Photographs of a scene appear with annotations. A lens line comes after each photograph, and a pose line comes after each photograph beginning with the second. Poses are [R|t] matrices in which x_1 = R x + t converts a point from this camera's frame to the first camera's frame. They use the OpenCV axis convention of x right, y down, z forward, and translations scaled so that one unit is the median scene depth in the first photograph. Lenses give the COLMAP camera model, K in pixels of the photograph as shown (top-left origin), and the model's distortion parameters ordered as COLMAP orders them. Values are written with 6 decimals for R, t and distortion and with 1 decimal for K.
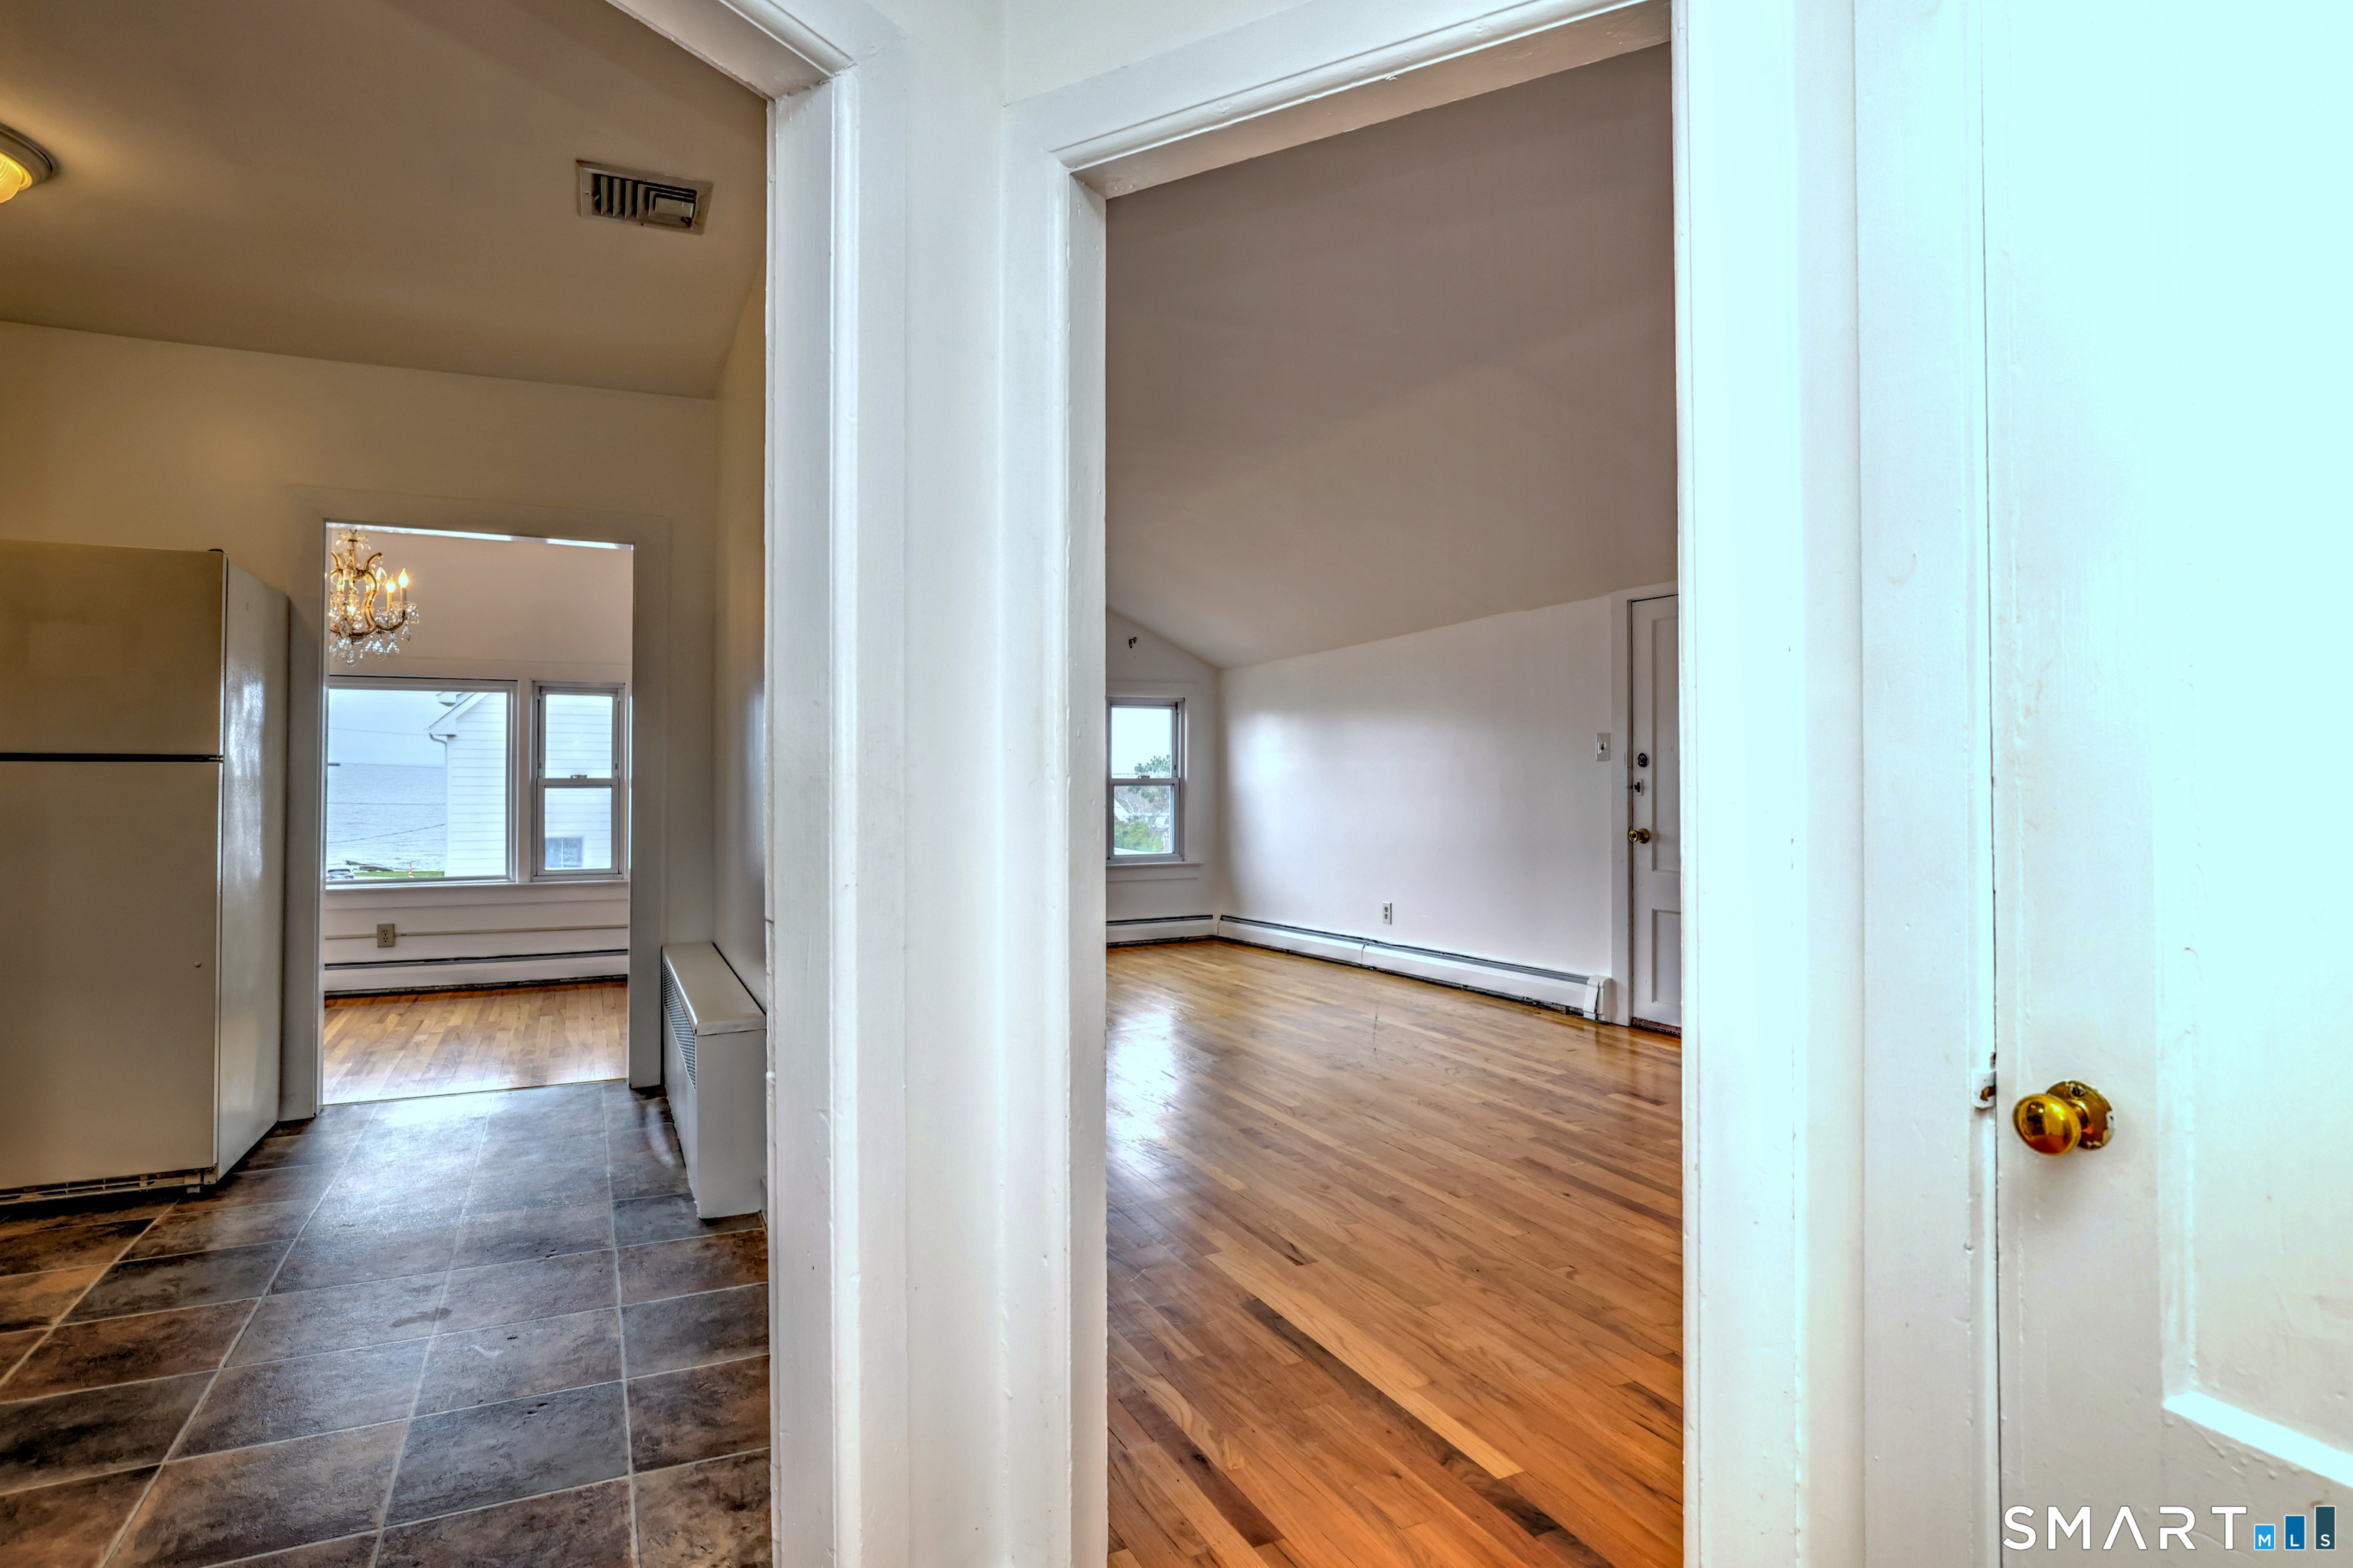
lens RADIAL K [[1258.7, 0, 1169.3], [0, 1258.7, 759.9], [0, 0, 1]] dist [-0.032382, 0.000293]
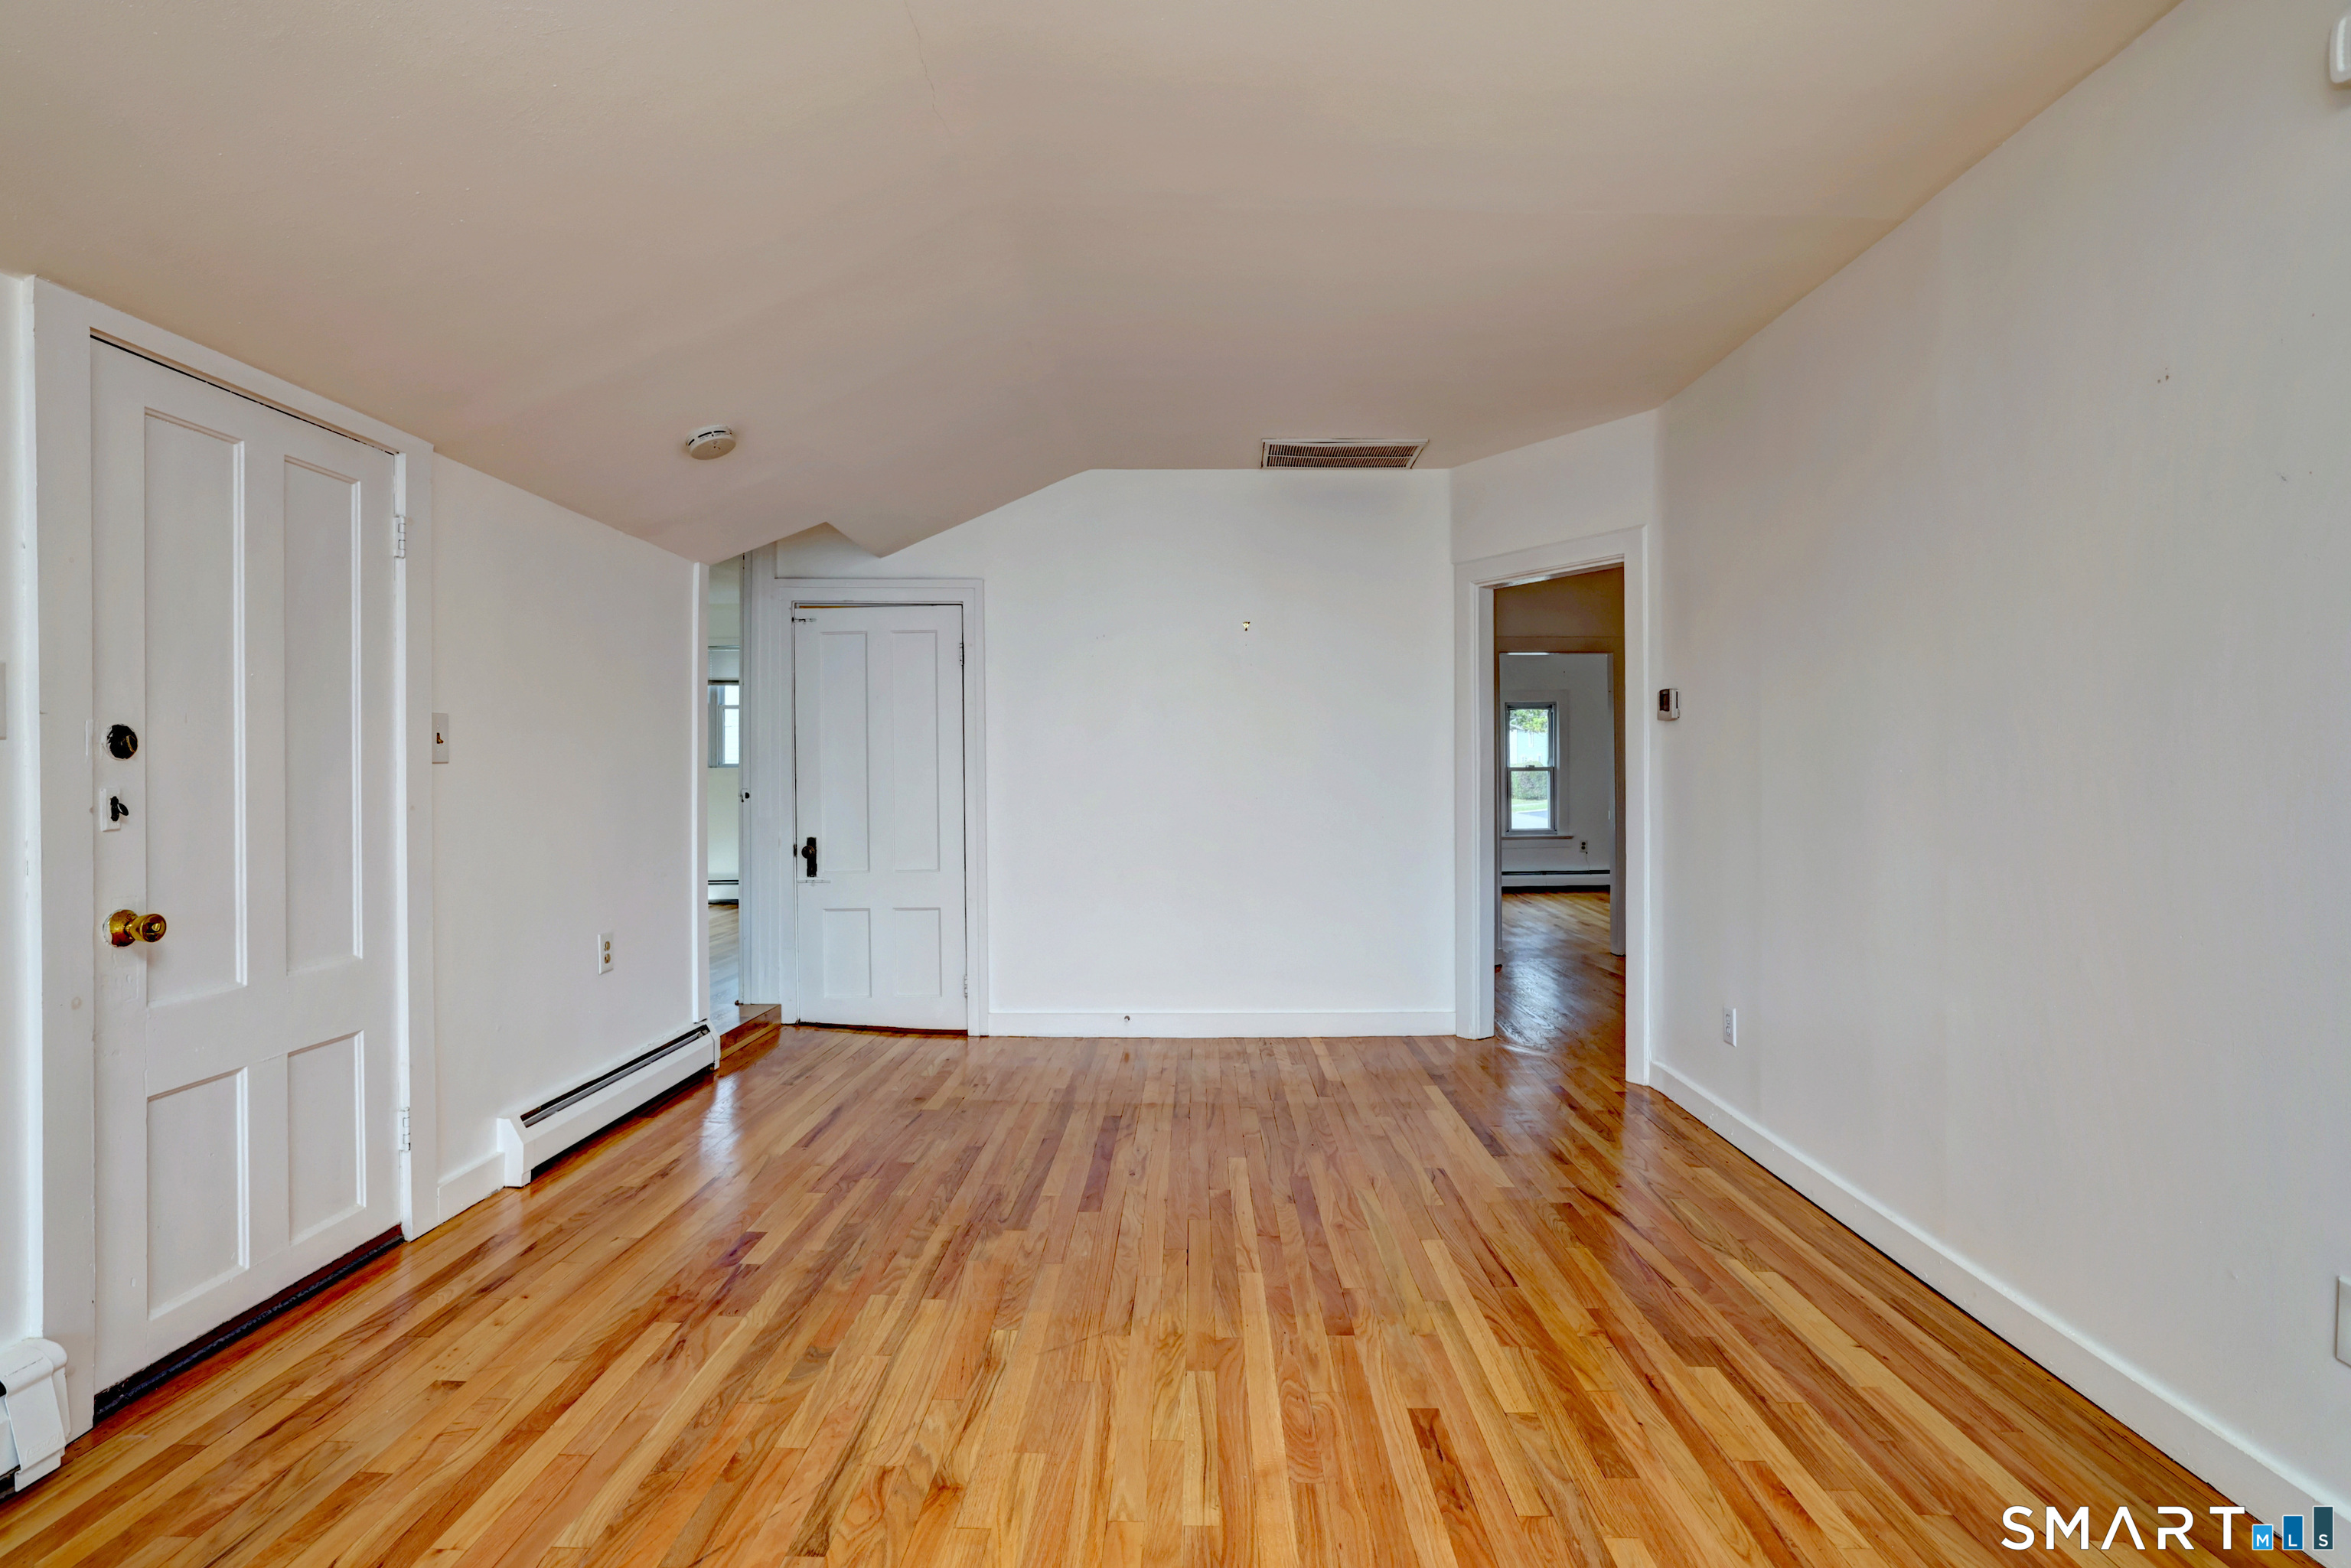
lens RADIAL K [[1159.9, 0, 1197.6], [0, 1159.9, 765.1], [0, 0, 1]] dist [-0.045720, 0.023636]
pose [[-0.901601, 0.004699, 0.432543, -0.095178], [-0.001136, 0.999912, -0.013230, 0.011927], [-0.432567, -0.012420, -0.901516, 1.178186]]
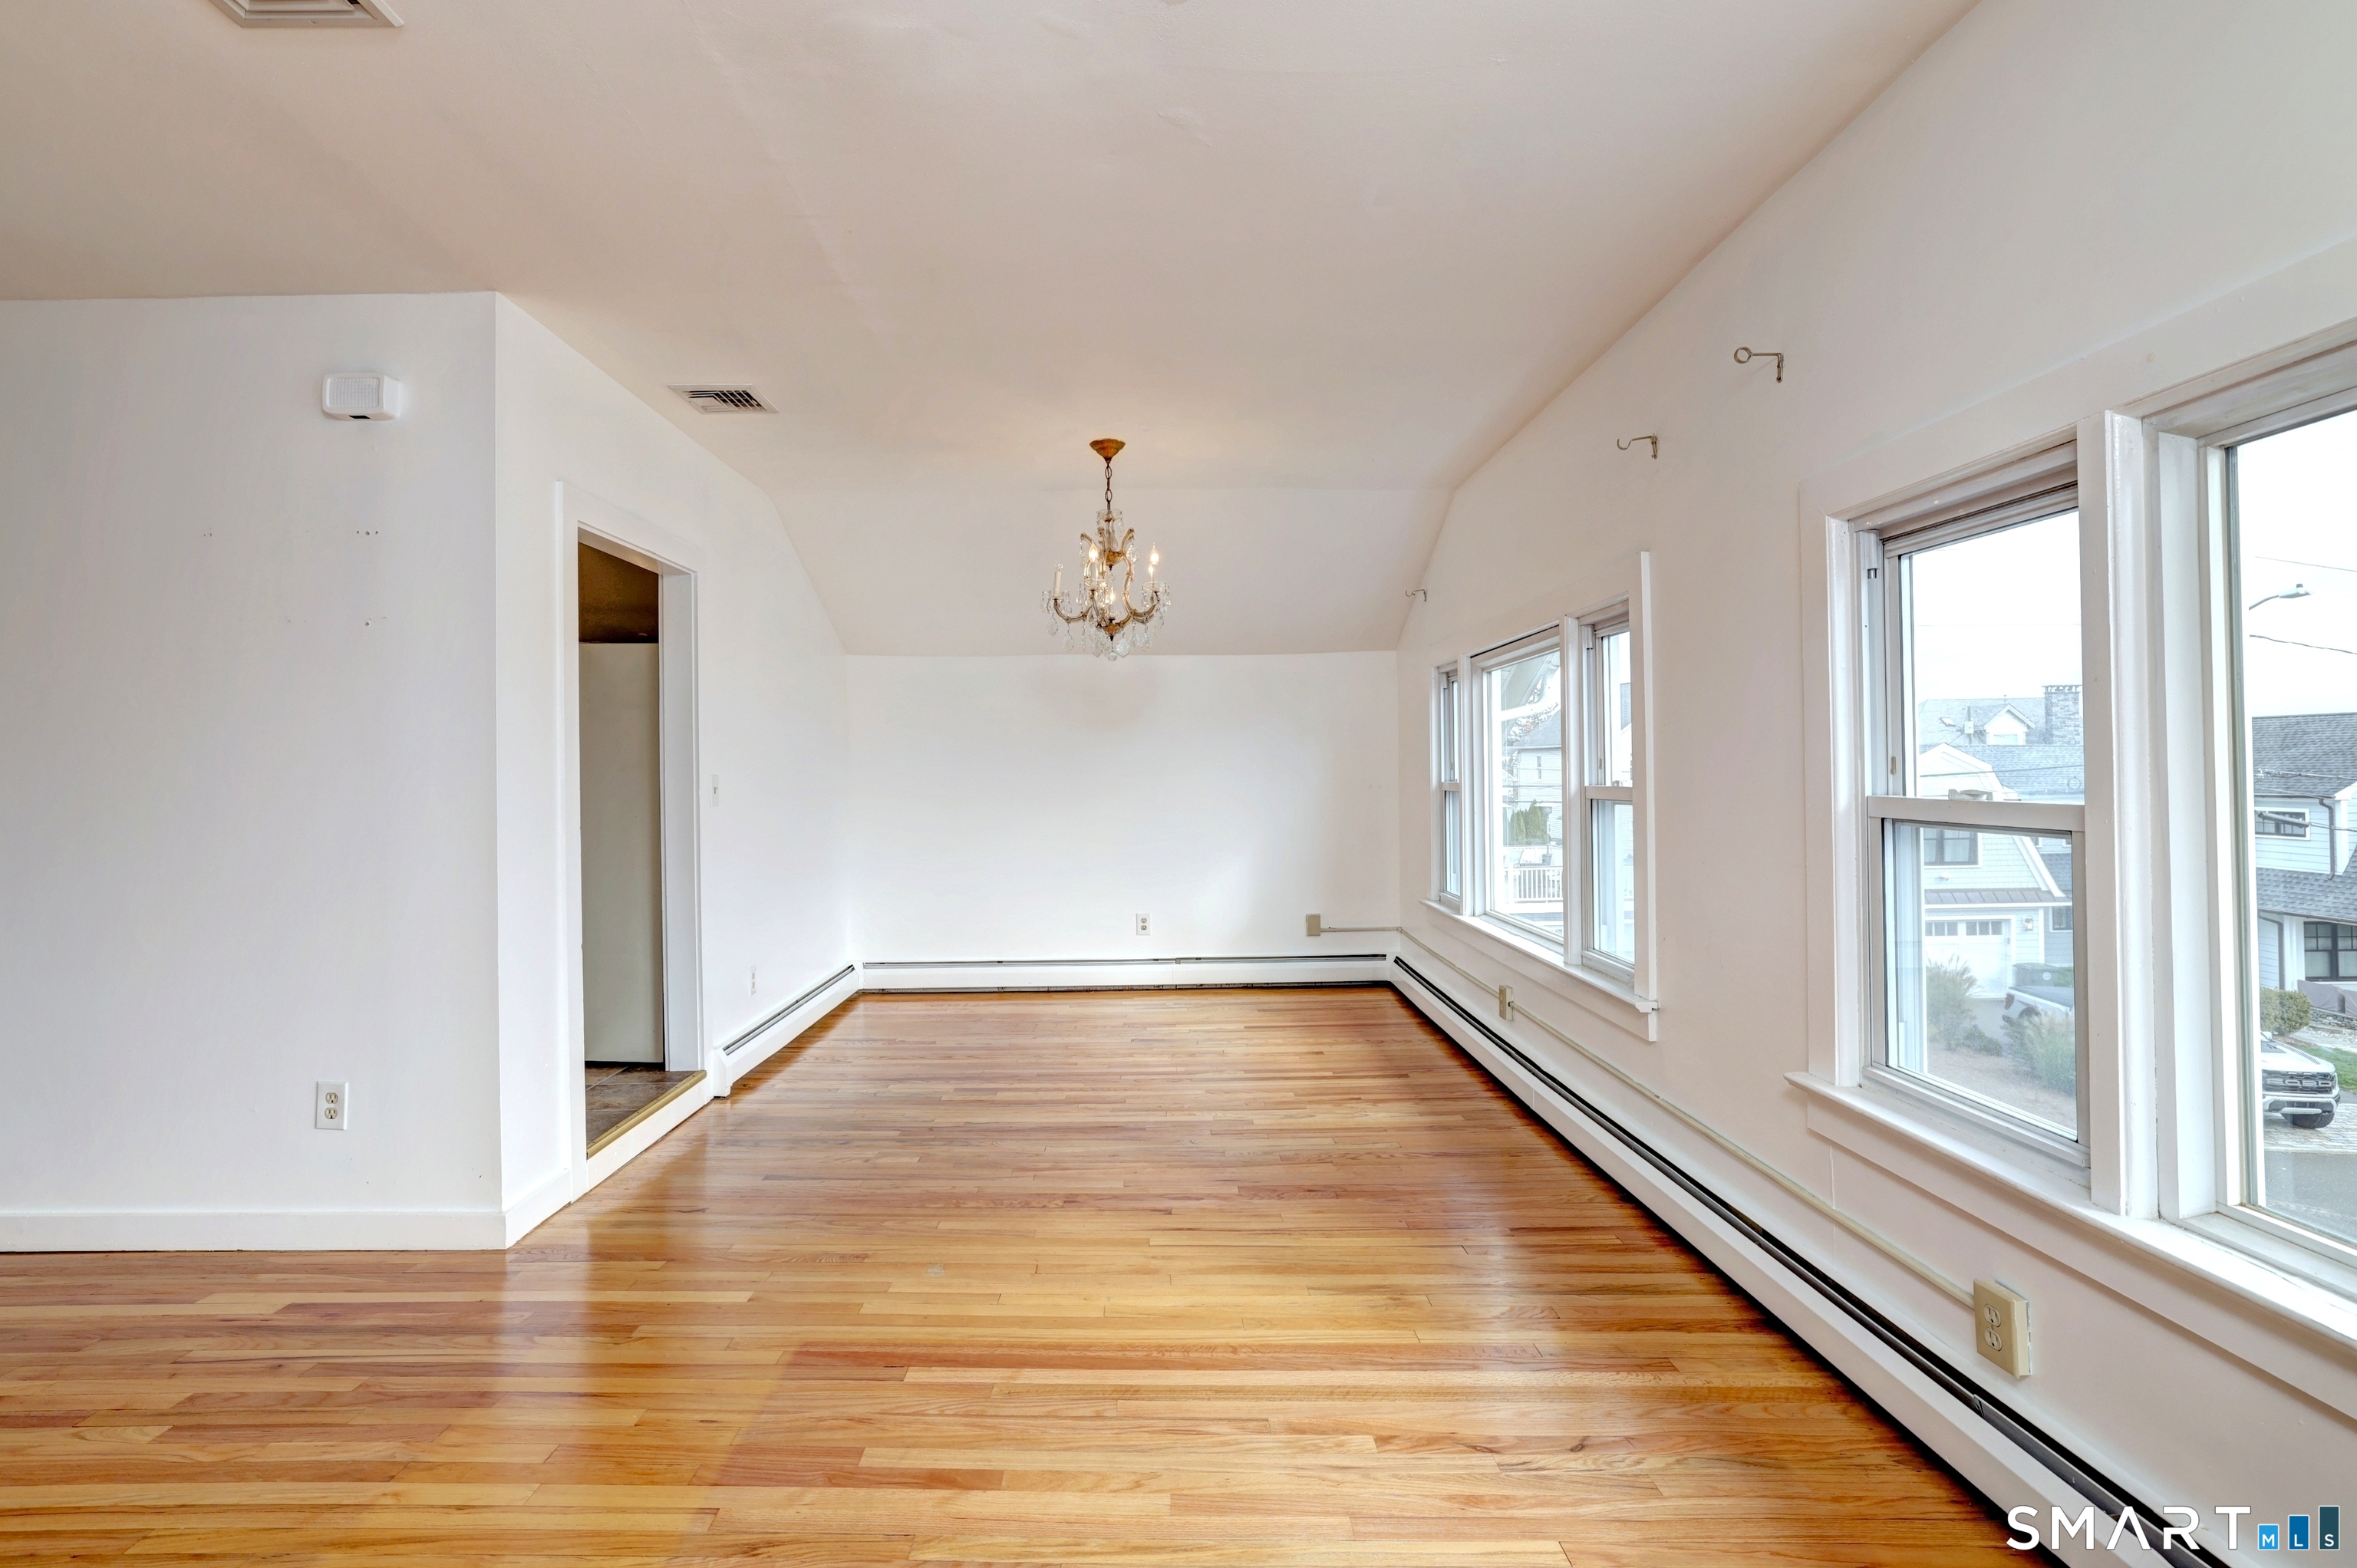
lens RADIAL K [[1141.3, 0, 1124.5], [0, 1141.3, 762.8], [0, 0, 1]] dist [-0.044497, 0.023212]
pose [[-0.444020, -0.005997, -0.895997, 0.071102], [0.019190, 0.999685, -0.016201, 0.009860], [0.895811, -0.024387, -0.443765, 1.354387]]
